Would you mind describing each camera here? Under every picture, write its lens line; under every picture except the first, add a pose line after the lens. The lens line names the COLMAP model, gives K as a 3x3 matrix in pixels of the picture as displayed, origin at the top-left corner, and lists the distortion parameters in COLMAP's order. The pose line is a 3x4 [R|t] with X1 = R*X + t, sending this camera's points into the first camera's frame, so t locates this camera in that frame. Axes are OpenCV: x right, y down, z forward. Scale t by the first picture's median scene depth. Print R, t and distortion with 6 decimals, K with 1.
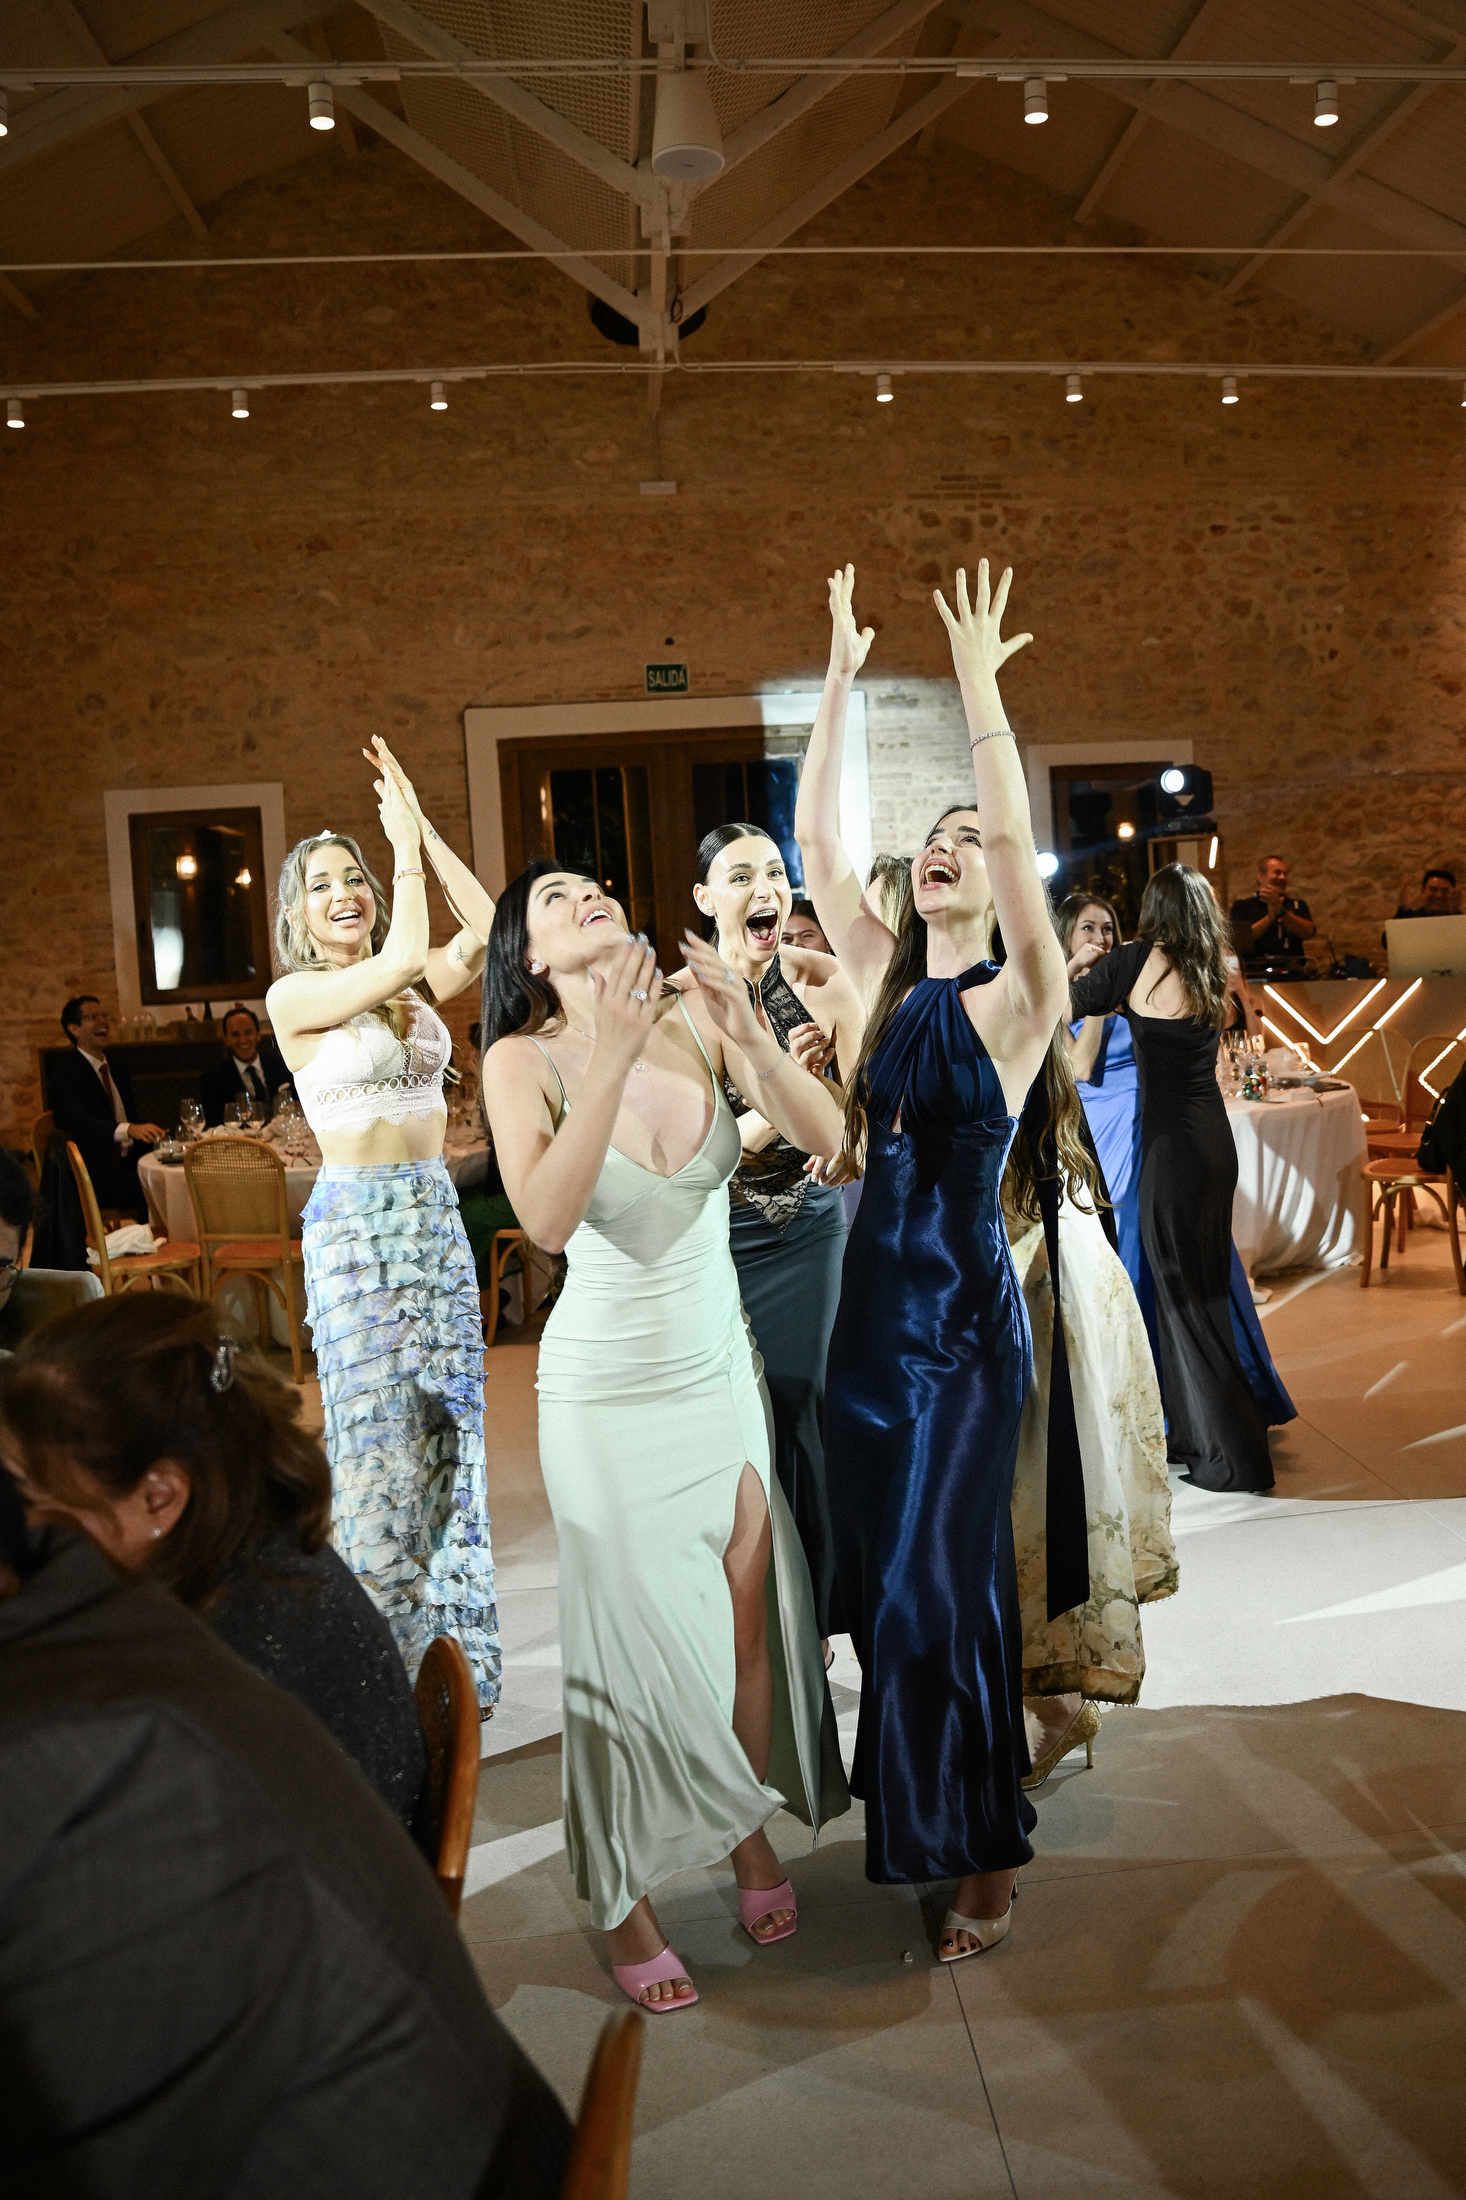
lens RADIAL K [[1680.6, 0, 827.1], [0, 1680.6, 1004.3], [0, 0, 1]] dist [-0.149186, 0.118580]
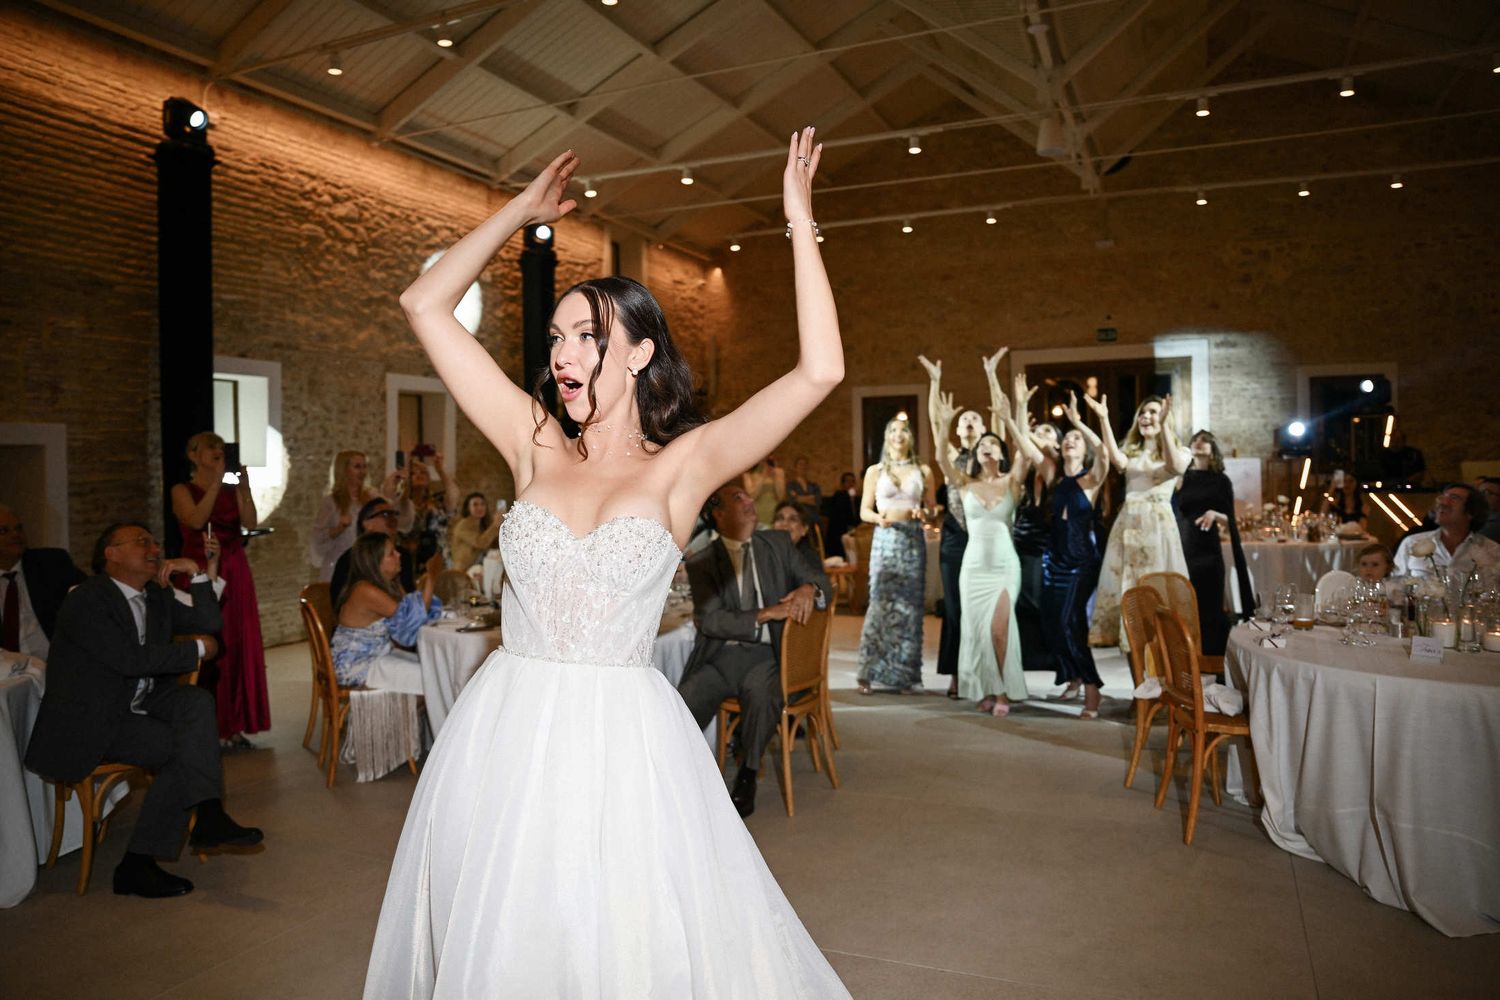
lens RADIAL K [[1025.9, 0, 743.4], [0, 1025.9, 483.4], [0, 0, 1]] dist [-0.137338, 0.088893]
pose [[0.853660, 0.045159, -0.518869, 0.176637], [-0.055878, 0.998425, -0.005036, 0.020785], [0.517825, 0.033292, 0.854839, -0.301353]]
